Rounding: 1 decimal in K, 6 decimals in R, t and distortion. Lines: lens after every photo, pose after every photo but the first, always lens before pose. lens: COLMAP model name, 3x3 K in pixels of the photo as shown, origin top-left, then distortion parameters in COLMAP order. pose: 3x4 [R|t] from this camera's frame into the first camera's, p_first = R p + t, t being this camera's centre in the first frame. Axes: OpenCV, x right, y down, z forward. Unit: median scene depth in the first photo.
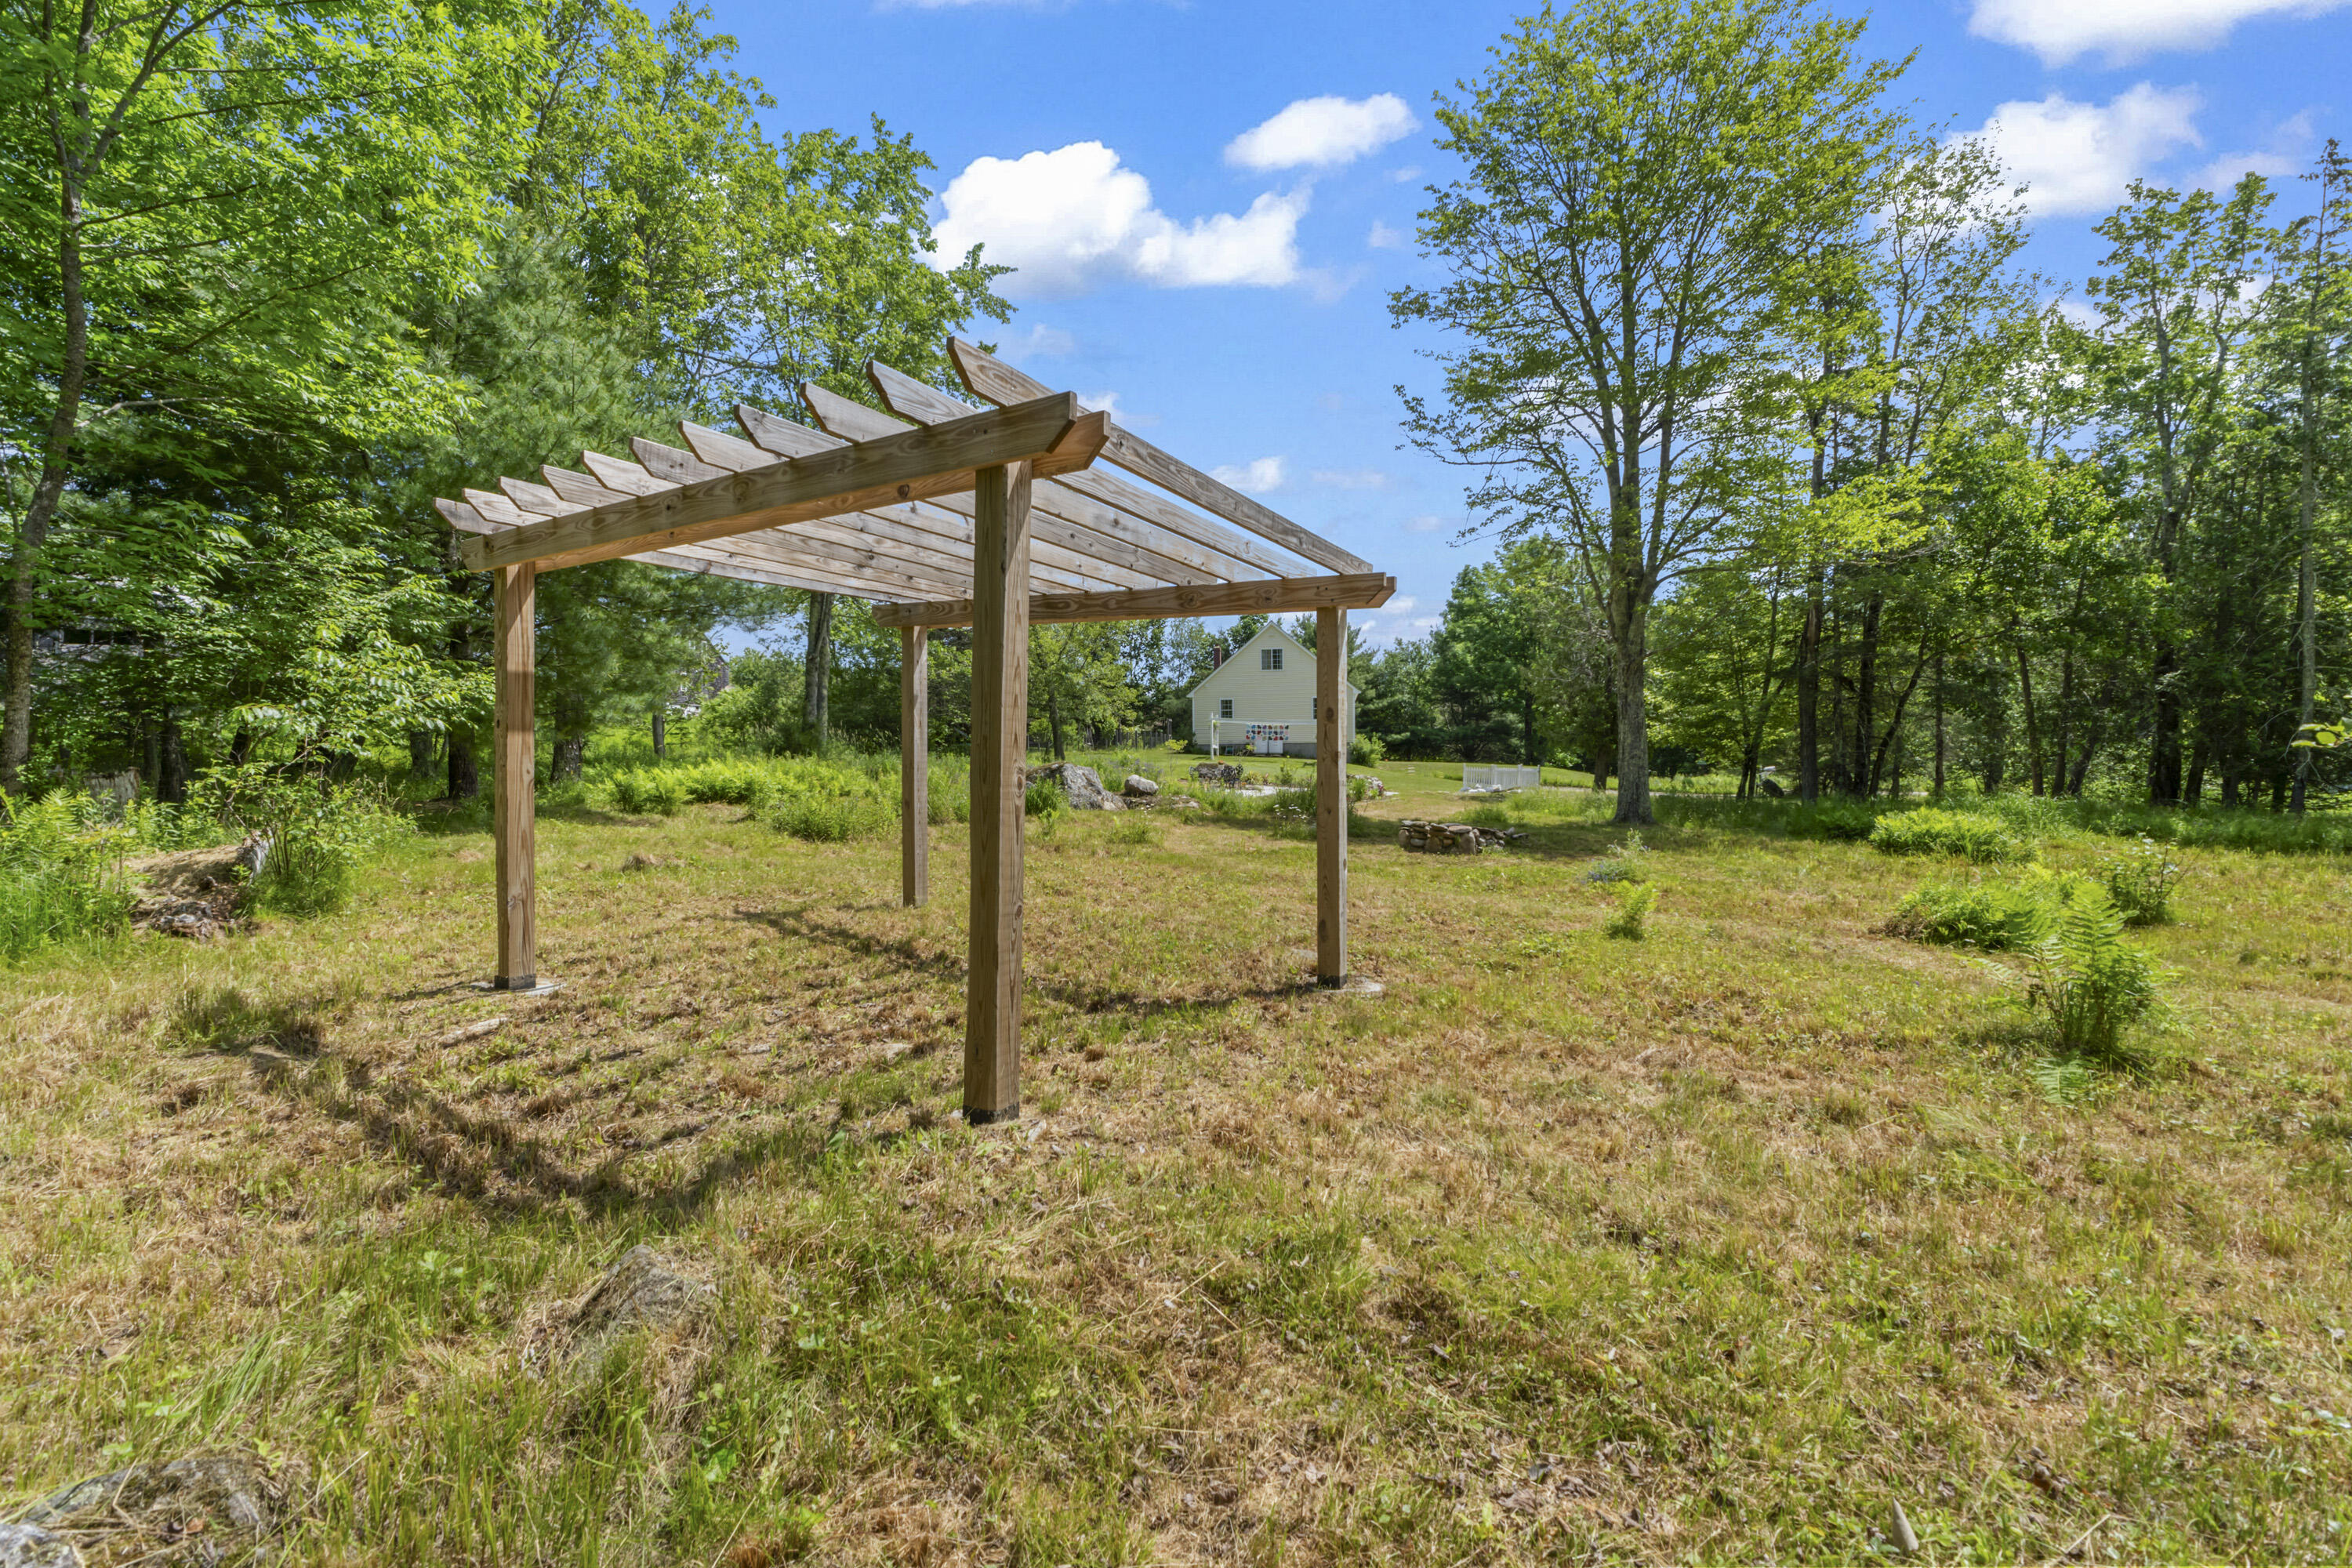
lens RADIAL K [[1021.8, 0, 1177.4], [0, 1021.8, 776.1], [0, 0, 1]] dist [-0.002250, -0.000110]
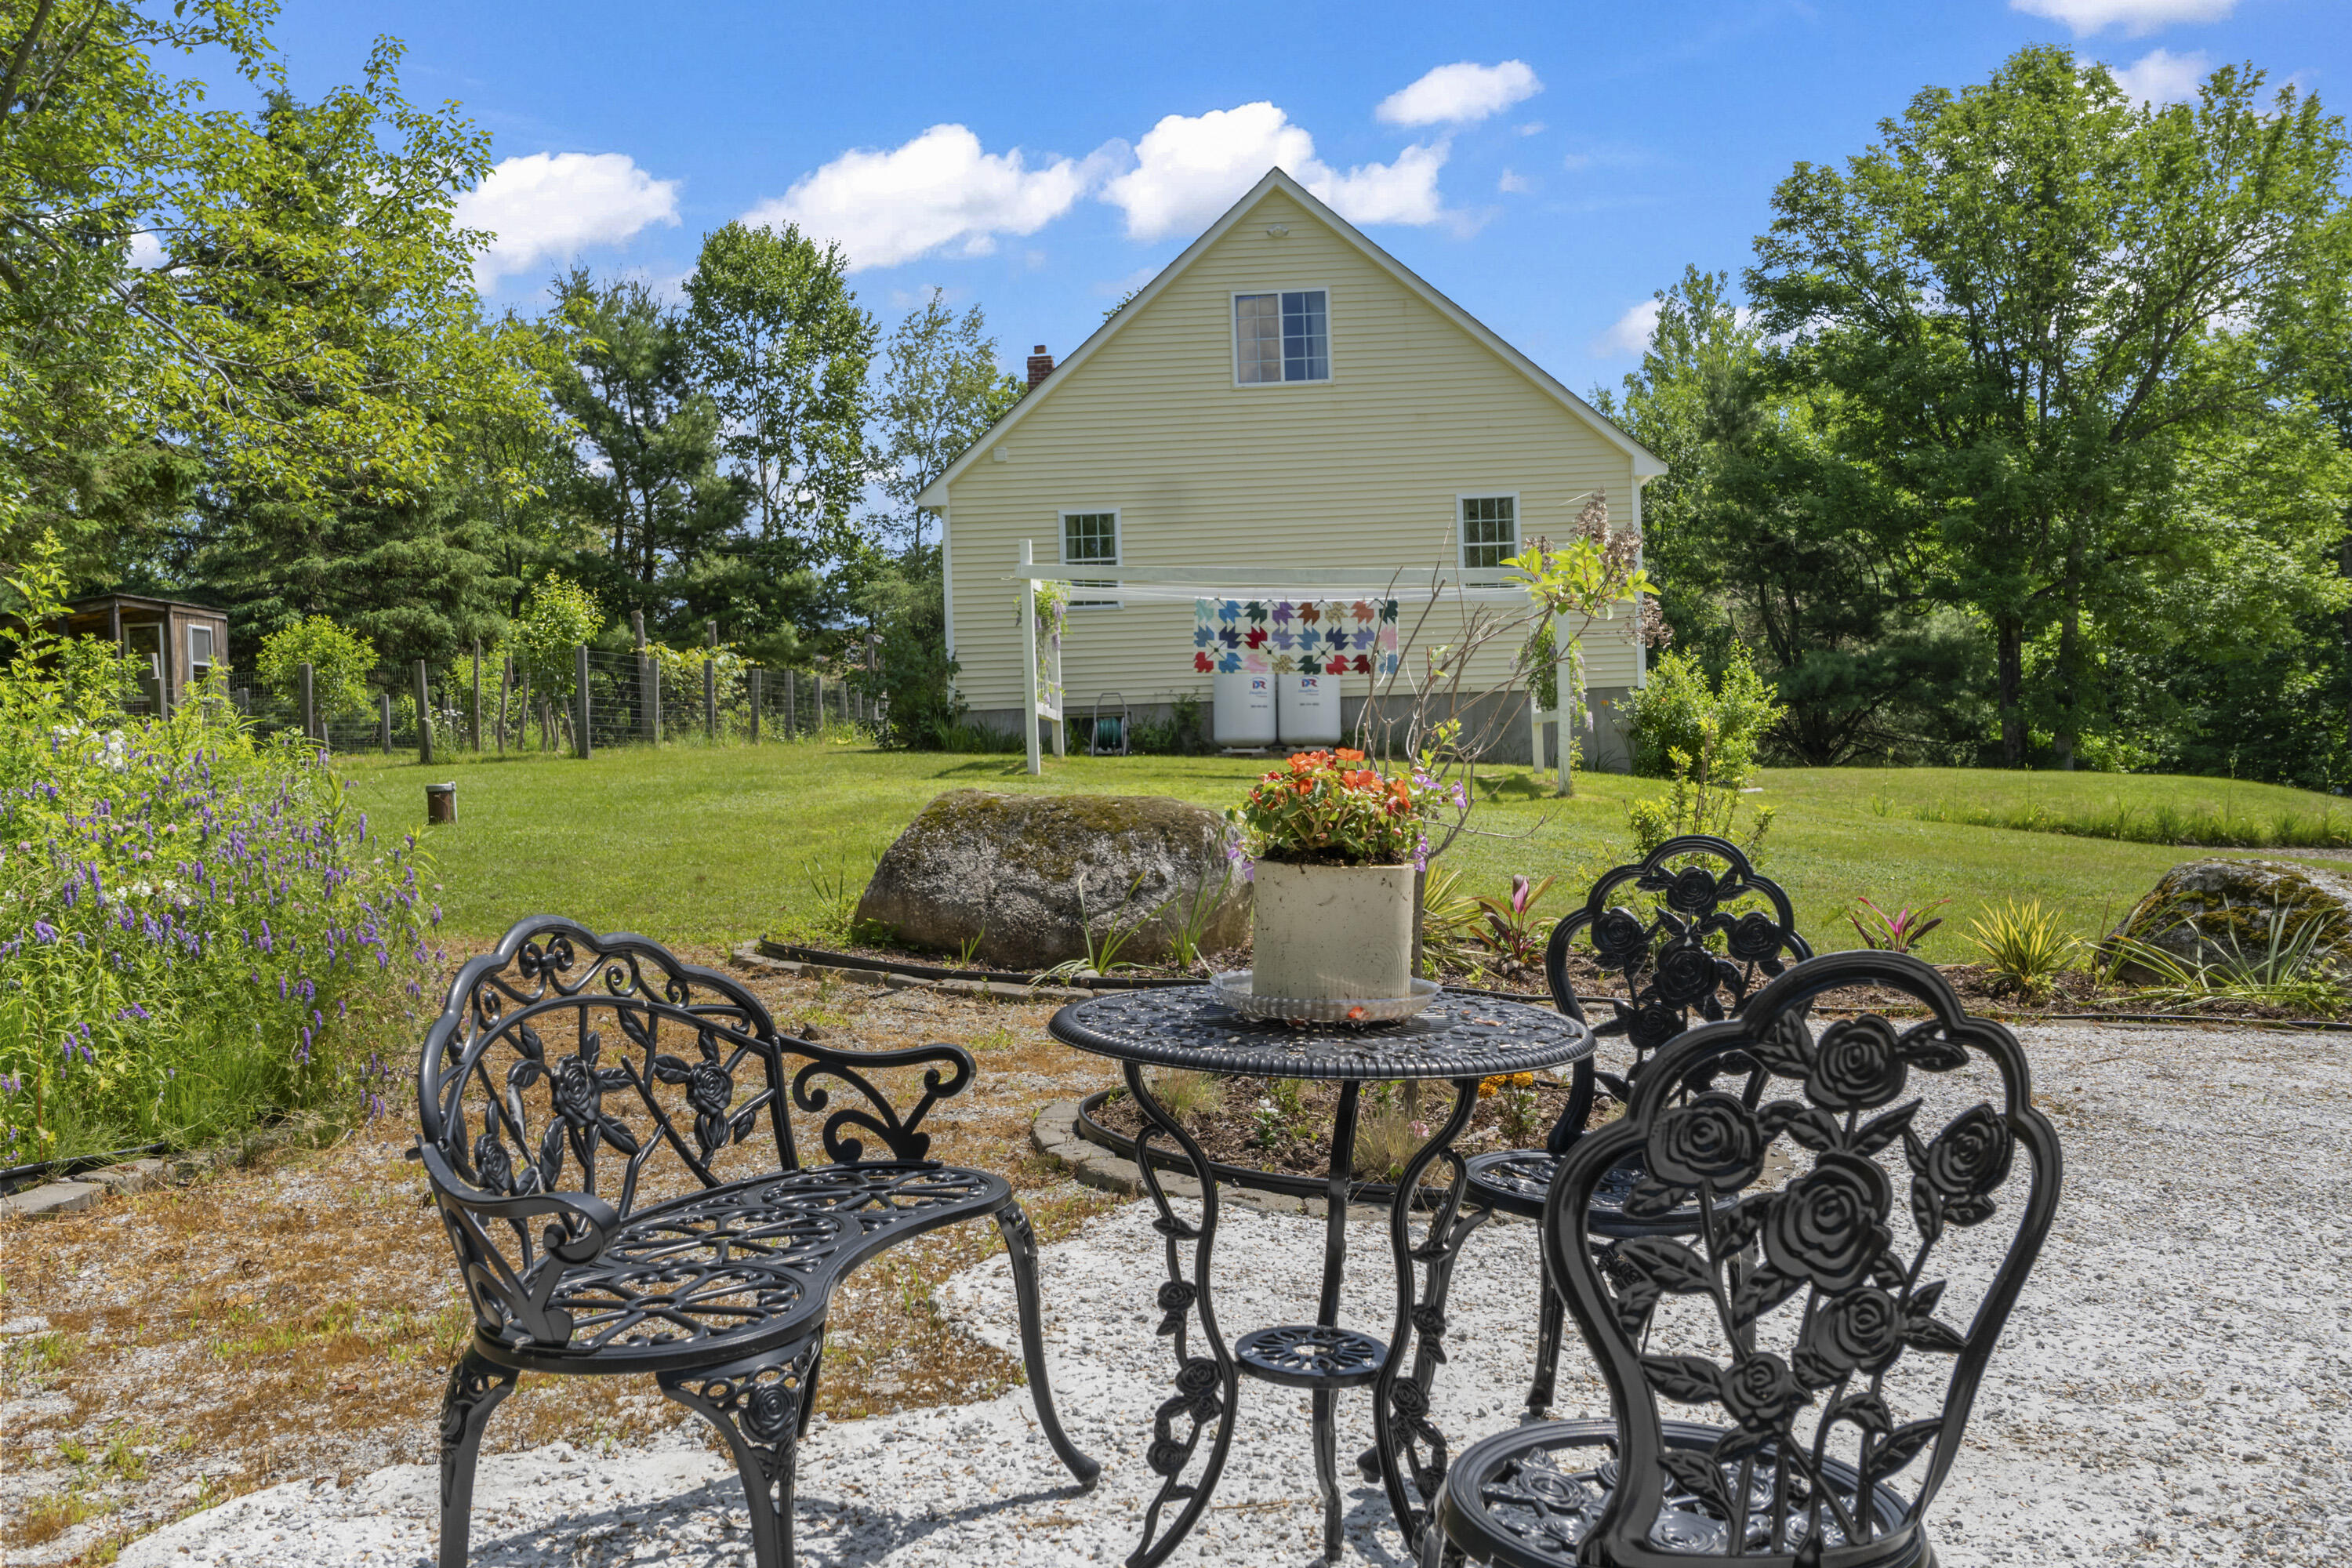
lens RADIAL K [[2047.5, 0, 1176.3], [0, 2047.5, 787.2], [0, 0, 1]] dist [0.006113, -0.007284]
pose [[0.994093, -0.019457, 0.106776, 0.011791], [0.020608, 0.999741, -0.009687, -0.005704], [-0.106559, 0.011830, 0.994236, 0.372053]]
